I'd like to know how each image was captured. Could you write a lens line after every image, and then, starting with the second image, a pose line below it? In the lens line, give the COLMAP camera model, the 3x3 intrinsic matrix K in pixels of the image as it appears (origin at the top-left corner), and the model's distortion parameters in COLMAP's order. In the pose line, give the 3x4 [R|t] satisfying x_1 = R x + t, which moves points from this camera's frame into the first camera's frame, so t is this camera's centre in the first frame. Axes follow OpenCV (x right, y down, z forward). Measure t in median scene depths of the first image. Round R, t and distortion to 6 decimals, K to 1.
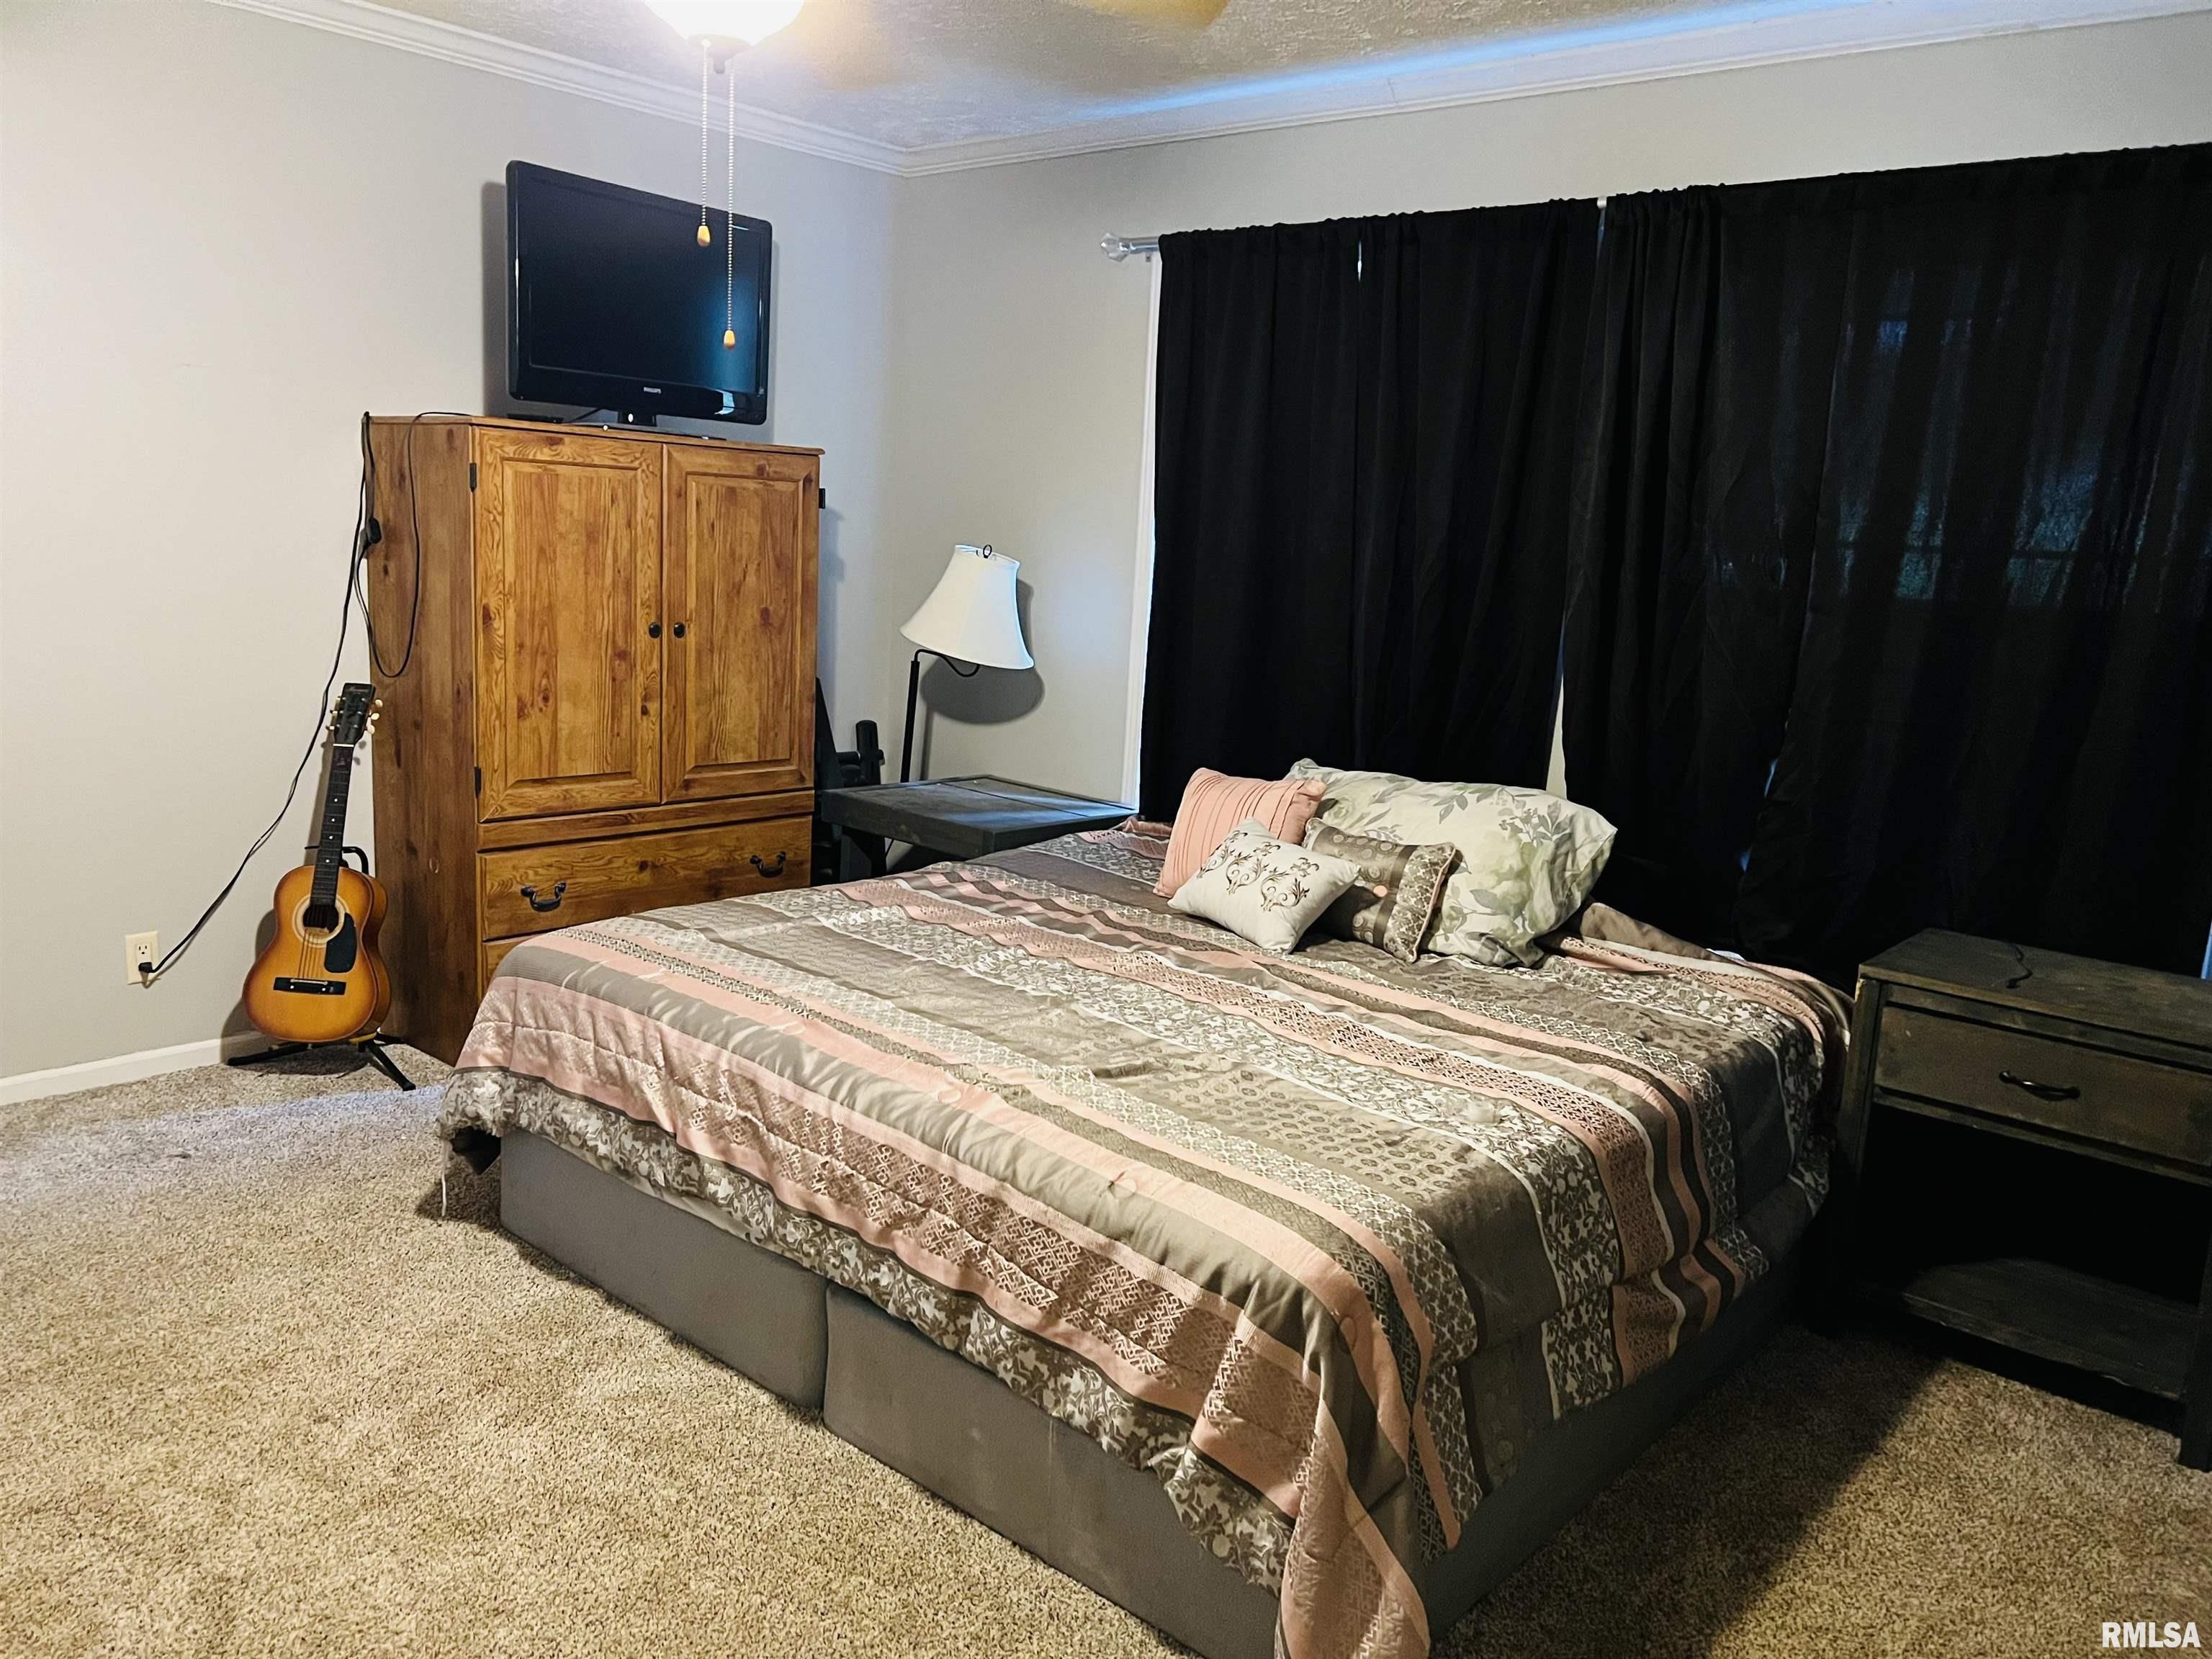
lens RADIAL K [[1717.5, 0, 1106.0], [0, 1717.5, 829.5], [0, 0, 1]] dist [0.041227, -0.004217]
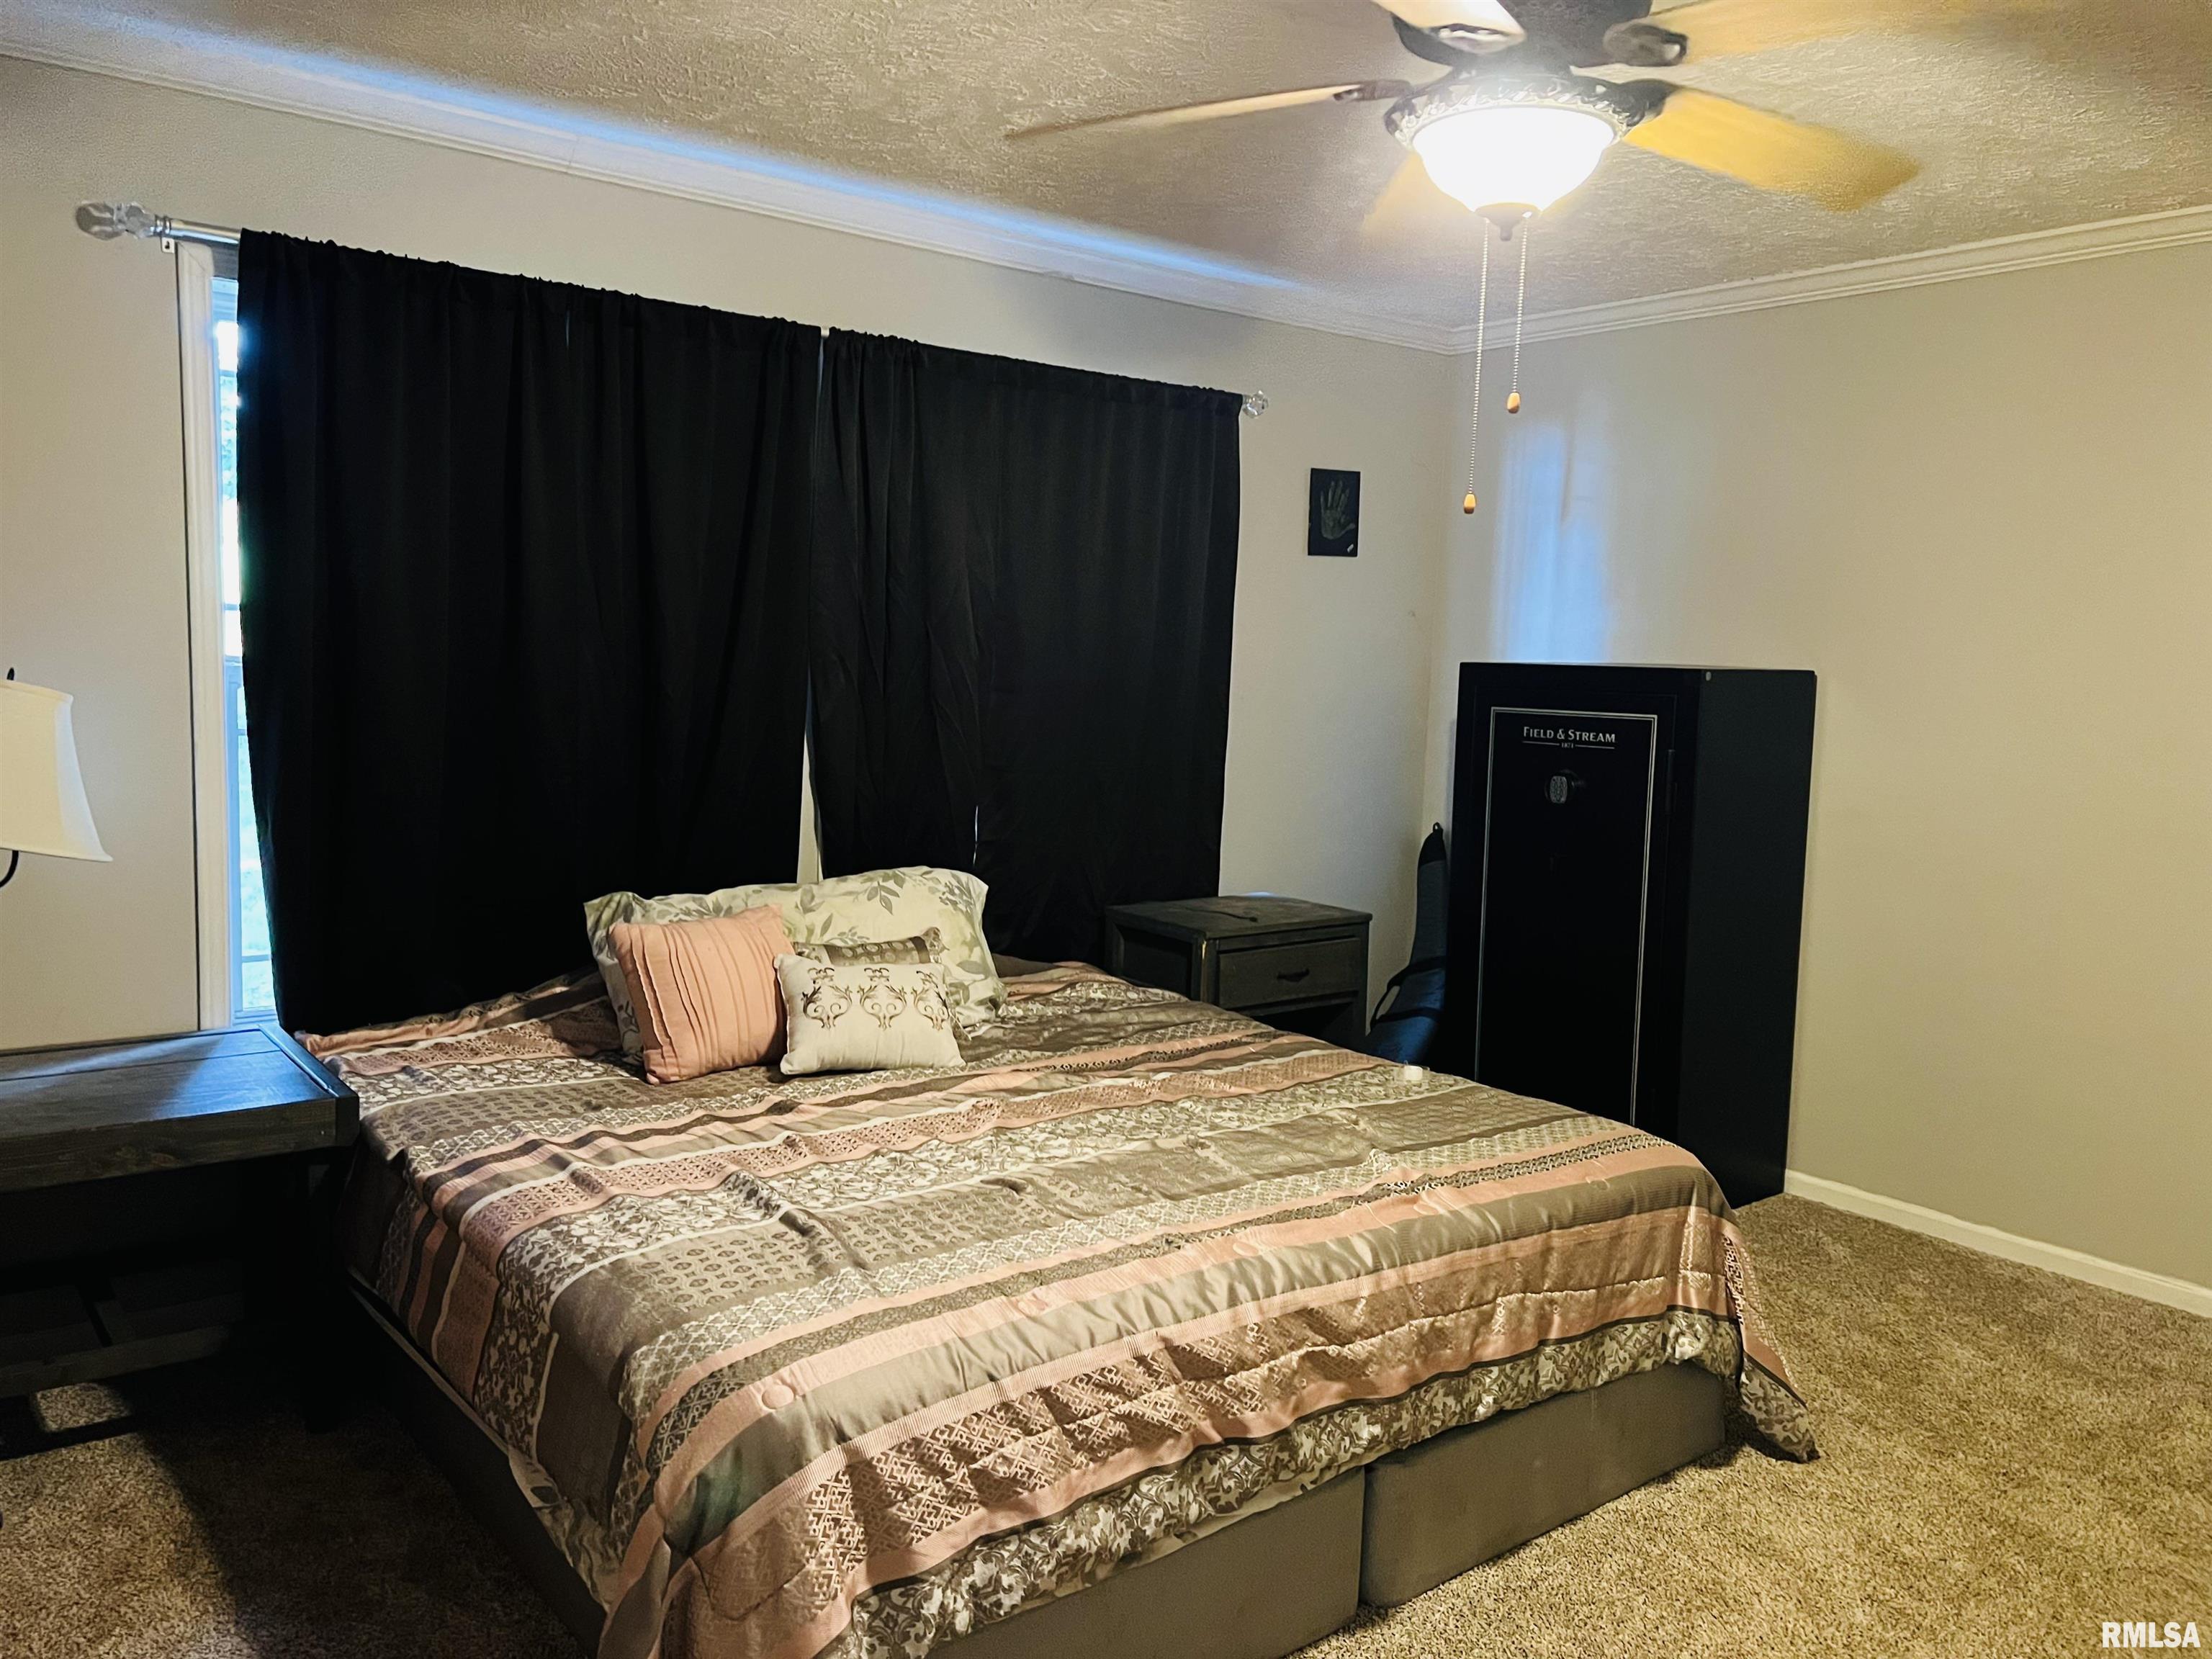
lens RADIAL K [[1673.2, 0, 1114.7], [0, 1673.2, 821.9], [0, 0, 1]] dist [0.070421, -0.077261]
pose [[0.171753, -0.152724, 0.973230, -0.958468], [0.158520, 0.979321, 0.125705, -0.208981], [-0.972303, 0.132687, 0.192411, 0.836595]]
